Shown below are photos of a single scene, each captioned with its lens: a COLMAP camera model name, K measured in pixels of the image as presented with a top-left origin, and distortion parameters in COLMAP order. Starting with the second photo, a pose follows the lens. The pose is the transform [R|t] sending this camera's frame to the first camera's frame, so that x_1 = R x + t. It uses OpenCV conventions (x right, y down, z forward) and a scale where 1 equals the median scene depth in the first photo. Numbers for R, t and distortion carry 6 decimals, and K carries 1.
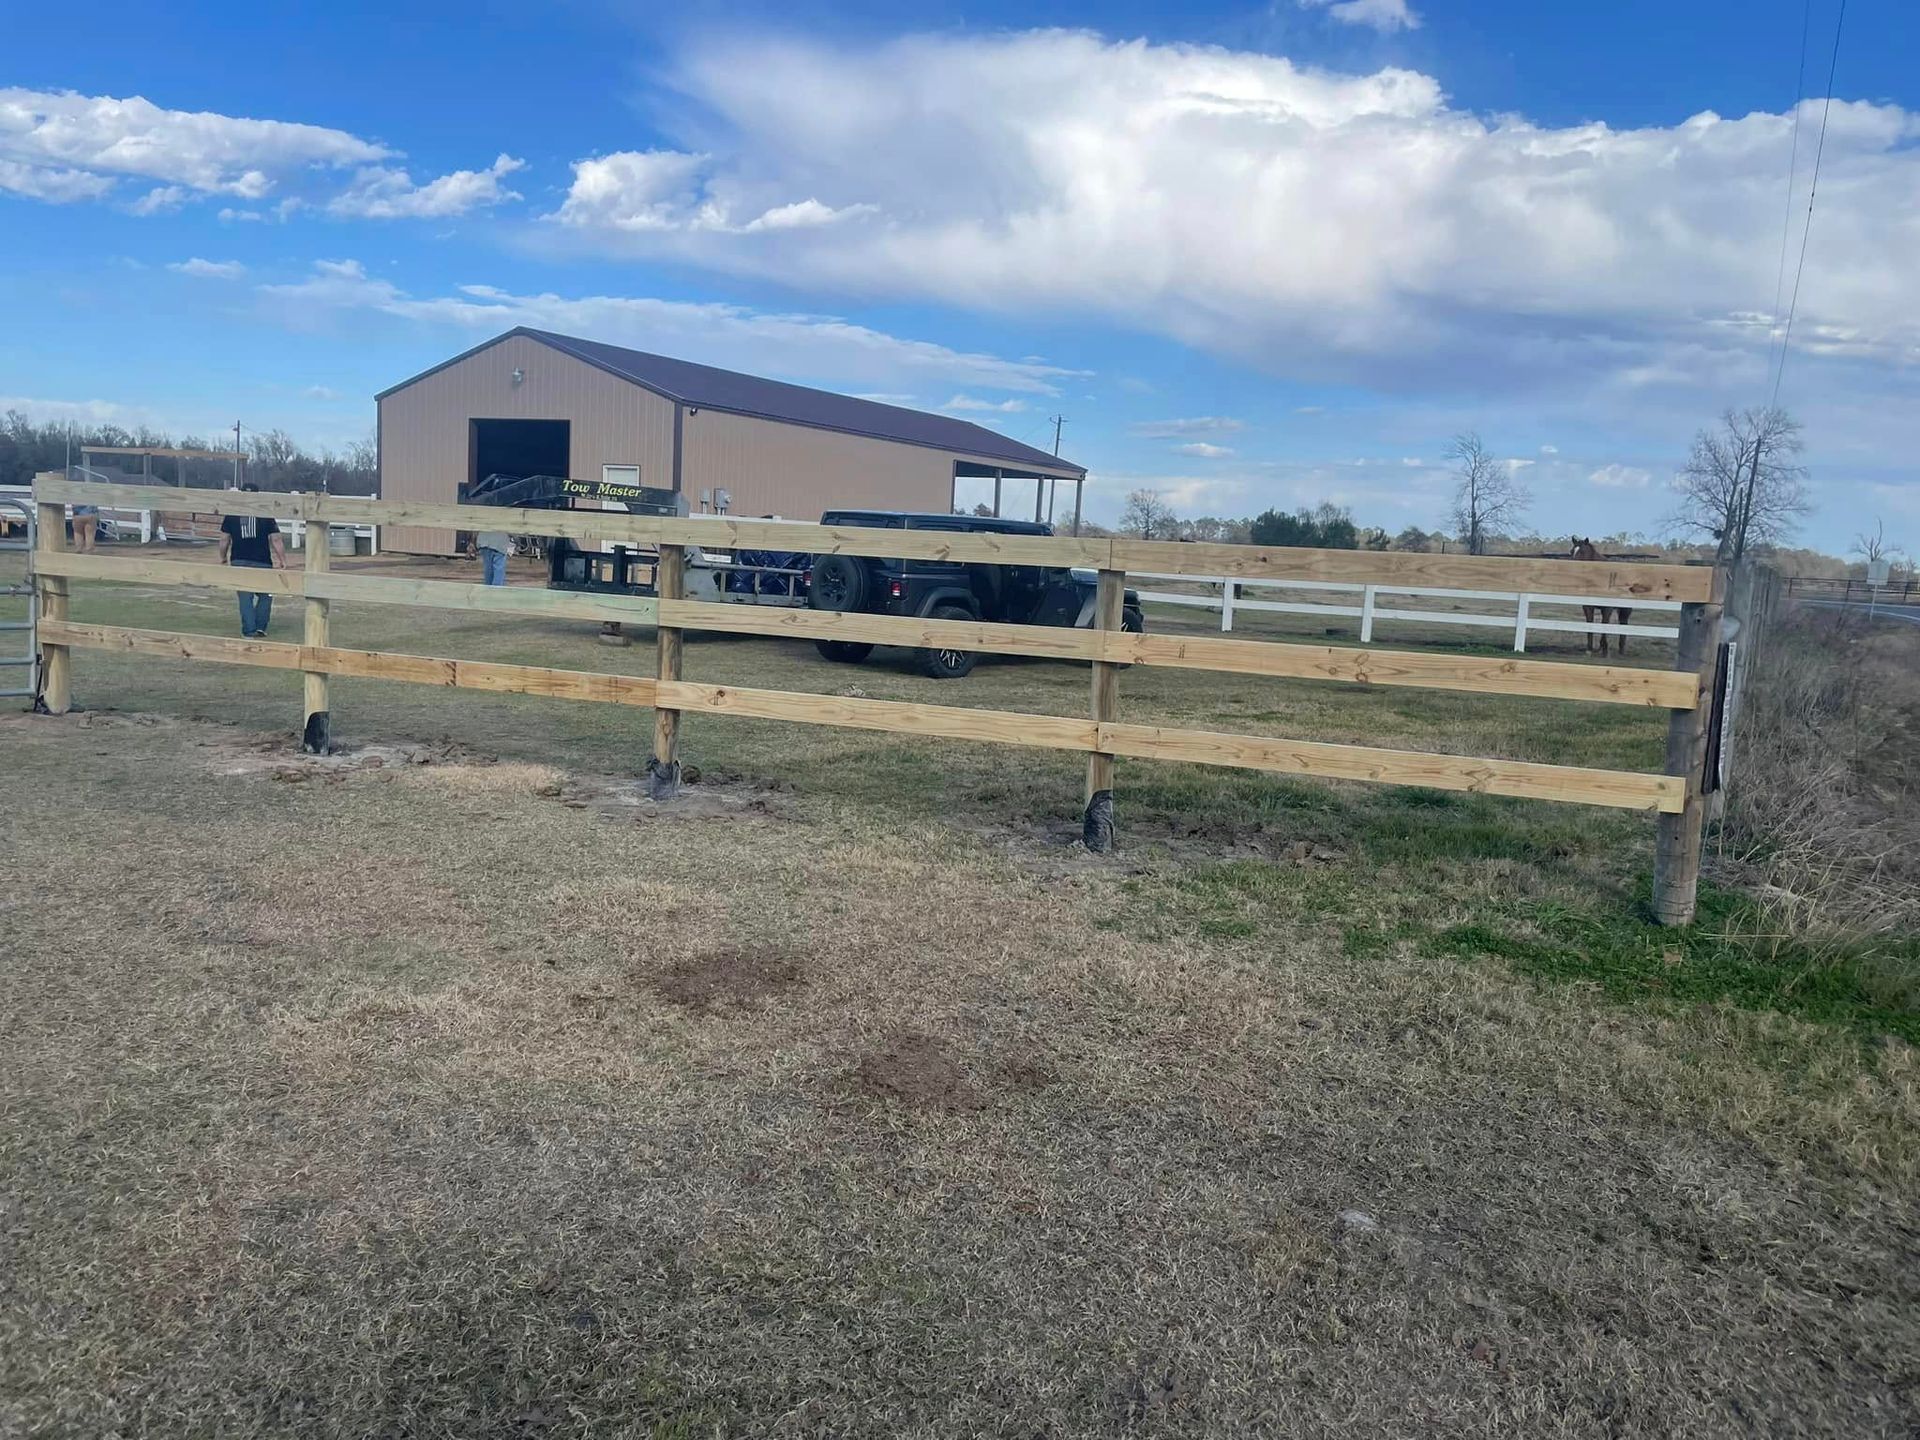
lens RADIAL K [[1430.1, 0, 960.0], [0, 1430.1, 720.0], [0, 0, 1]] dist [0.000902, -0.051809]
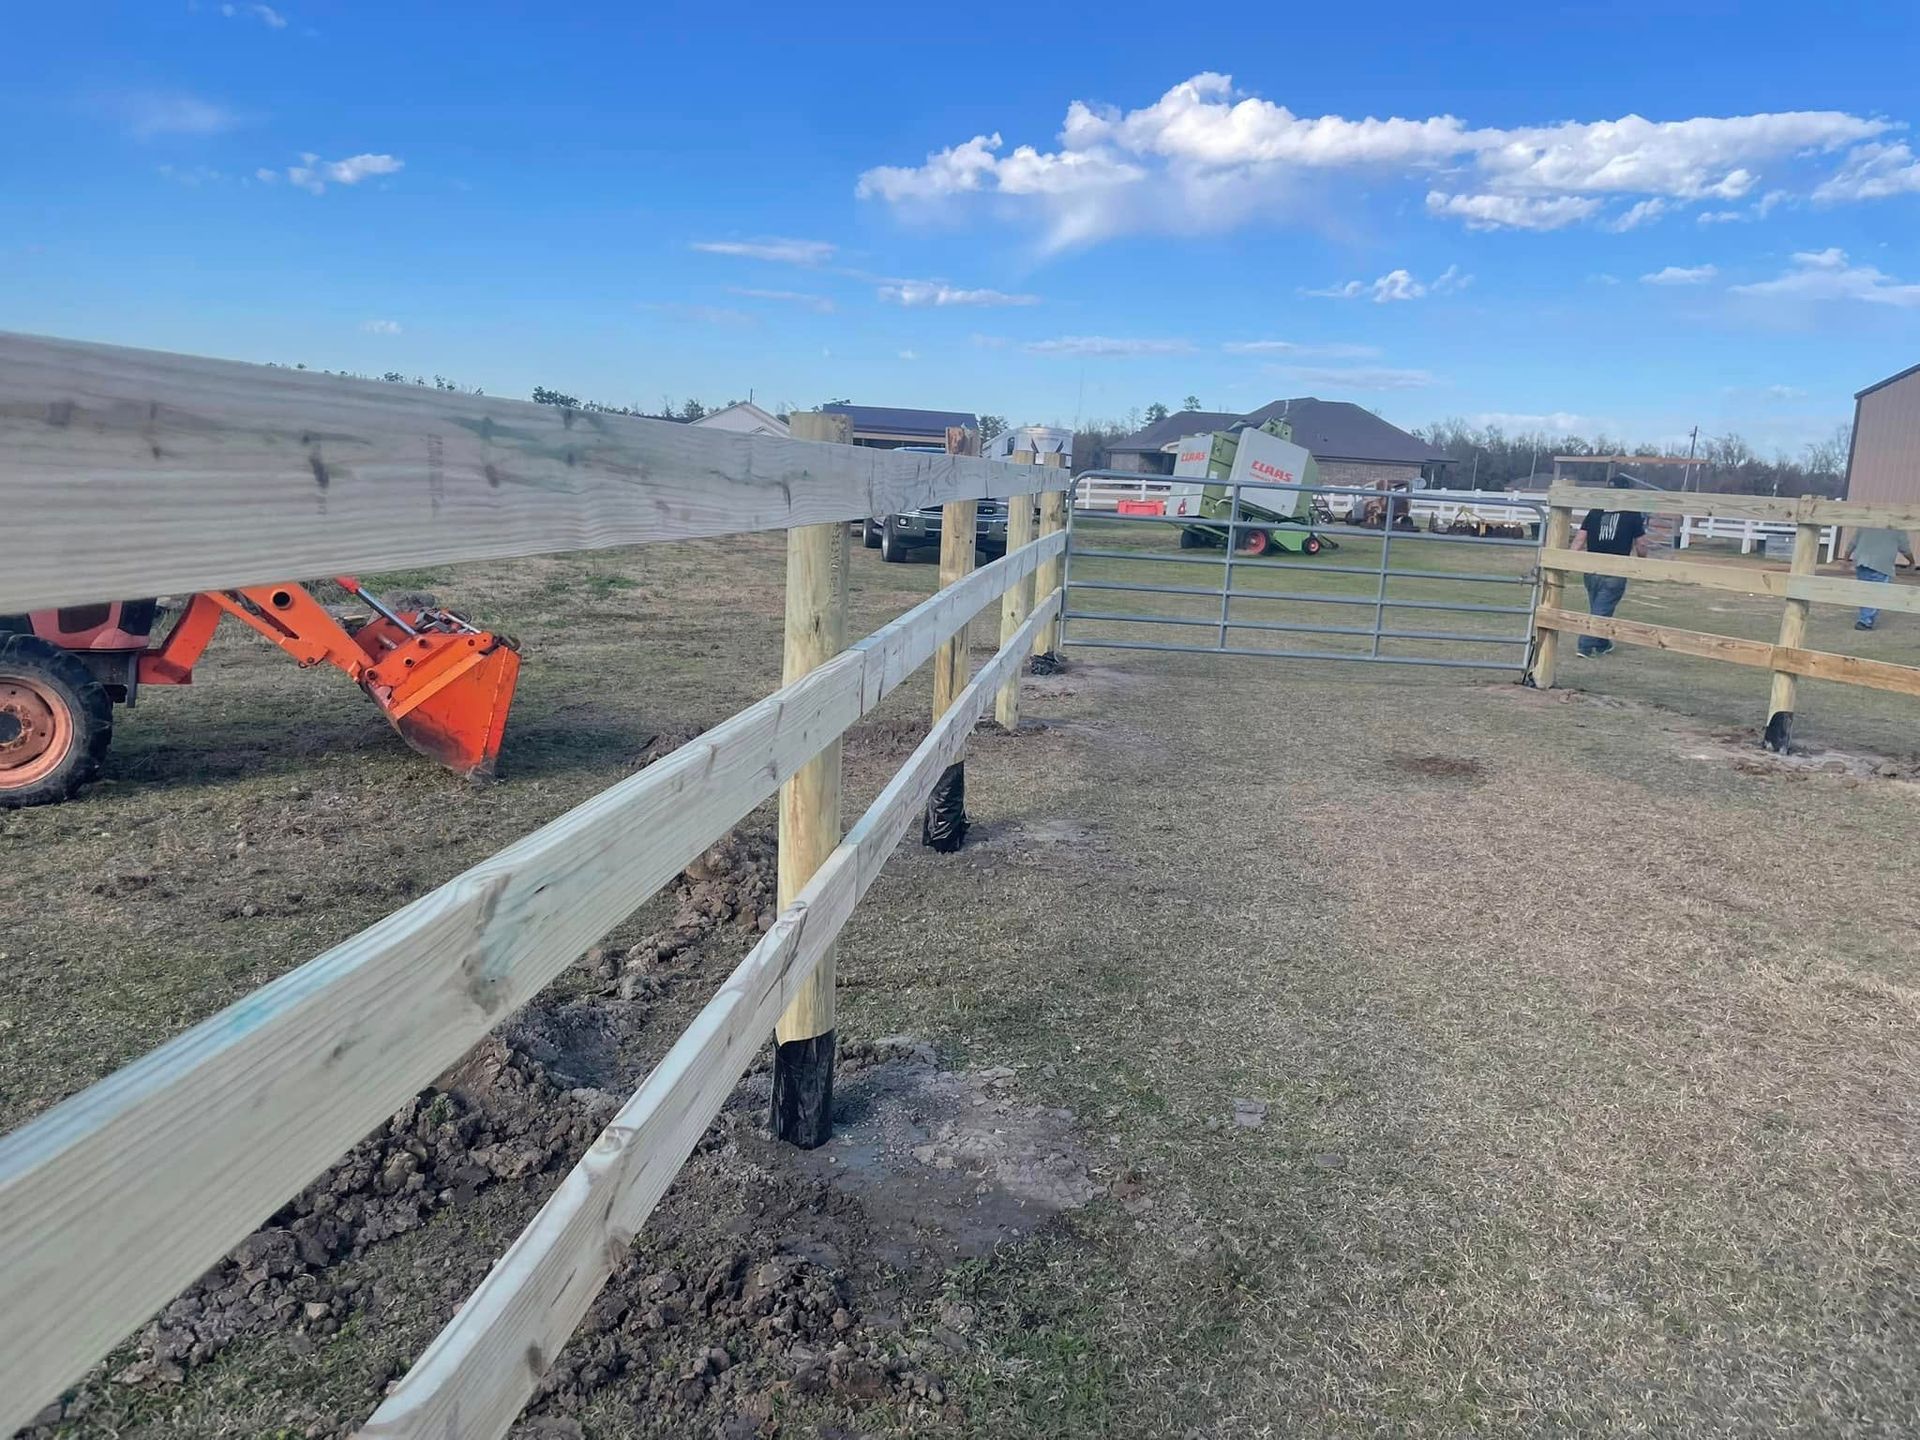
lens RADIAL K [[1458.2, 0, 960.0], [0, 1458.2, 720.0], [0, 0, 1]] dist [0.094409, -0.132136]
pose [[0.624134, 0.108019, -0.773815, 0.002006], [-0.115819, 0.992246, 0.045094, 0.020737], [0.772686, 0.061478, 0.631805, -0.119516]]
